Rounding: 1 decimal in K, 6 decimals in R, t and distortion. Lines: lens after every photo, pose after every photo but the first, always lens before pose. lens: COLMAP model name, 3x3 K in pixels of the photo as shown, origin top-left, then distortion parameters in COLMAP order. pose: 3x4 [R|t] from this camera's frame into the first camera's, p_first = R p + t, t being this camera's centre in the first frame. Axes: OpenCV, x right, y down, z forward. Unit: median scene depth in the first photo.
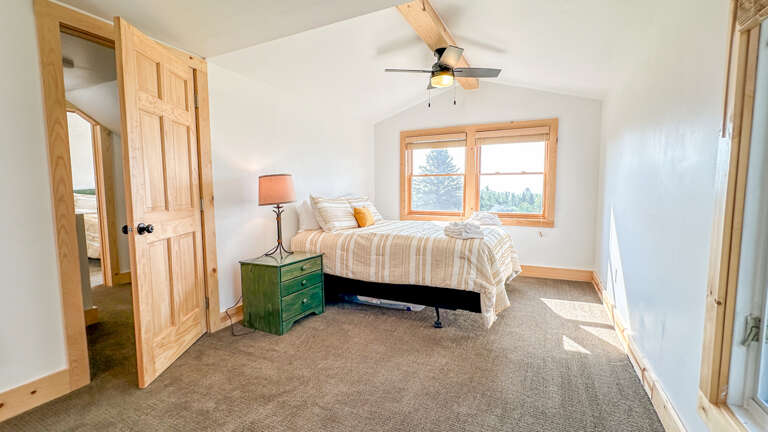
lens RADIAL K [[305.3, 0, 384.0], [0, 305.3, 216.0], [0, 0, 1]] dist [-0.000732, 0.000139]
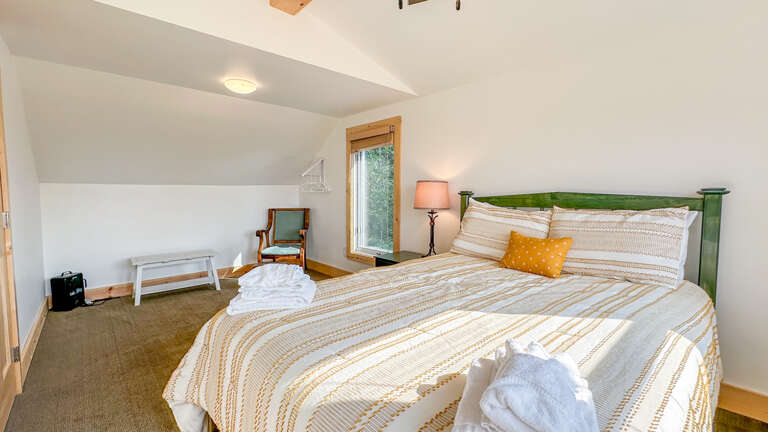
lens RADIAL K [[330.4, 0, 384.0], [0, 330.4, 216.0], [0, 0, 1]] dist [-0.000337, 0.000033]
pose [[-0.356057, 0.060997, -0.932471, 0.461221], [-0.092247, 0.990699, 0.100030, -0.071763], [0.929900, 0.121634, -0.347119, 0.801661]]
